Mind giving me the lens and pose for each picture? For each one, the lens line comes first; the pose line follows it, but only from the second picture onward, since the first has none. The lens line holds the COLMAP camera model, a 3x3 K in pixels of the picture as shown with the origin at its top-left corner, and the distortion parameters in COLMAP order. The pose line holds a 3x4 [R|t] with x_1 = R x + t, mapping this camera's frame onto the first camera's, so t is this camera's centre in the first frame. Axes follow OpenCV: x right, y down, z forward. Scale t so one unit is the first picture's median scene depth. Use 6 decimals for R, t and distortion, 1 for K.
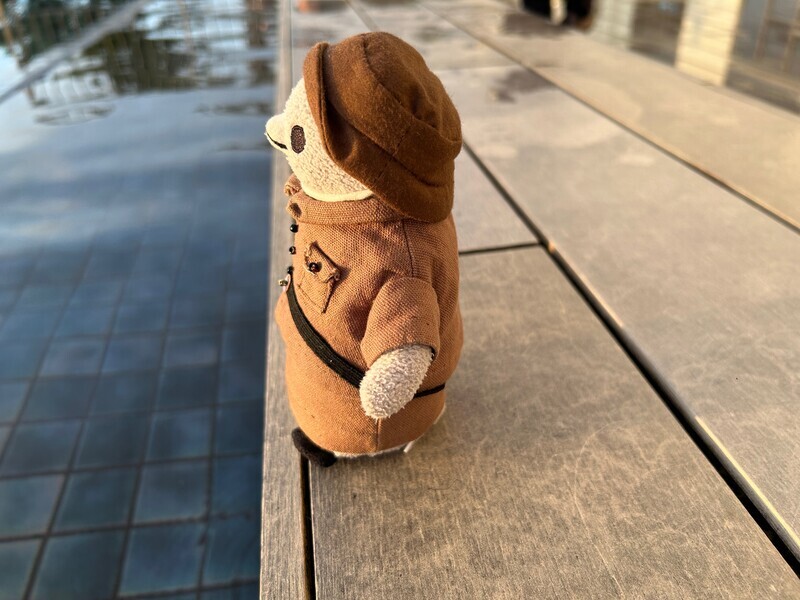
lens RADIAL K [[622.5, 0, 400.0], [0, 622.5, 300.0], [0, 0, 1]] dist [0.004999, -0.067215]
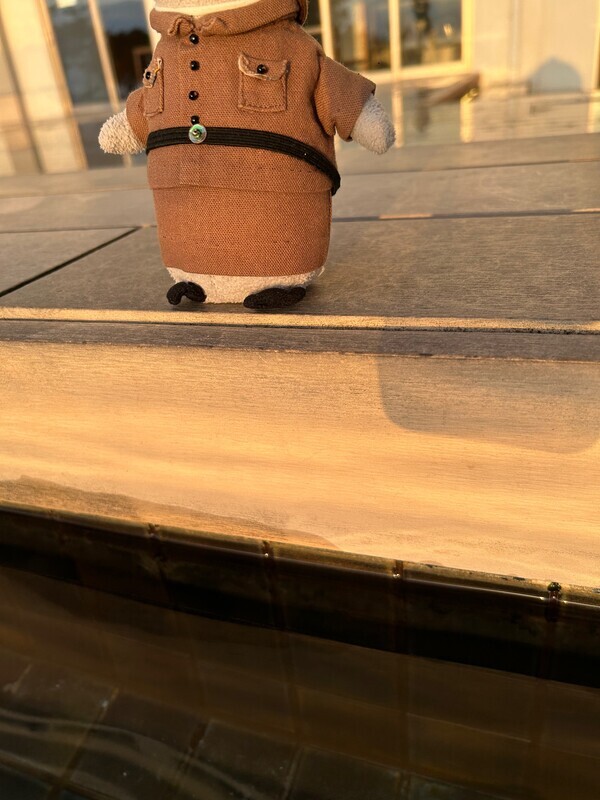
lens RADIAL K [[622.5, 0, 300.0], [0, 622.5, 400.0], [0, 0, 1]] dist [0.004999, -0.067215]
pose [[0.473850, -0.441607, 0.761872, -1.088324], [0.541258, 0.828506, 0.143592, 0.280907], [-0.694626, 0.344328, 0.631611, 0.428420]]
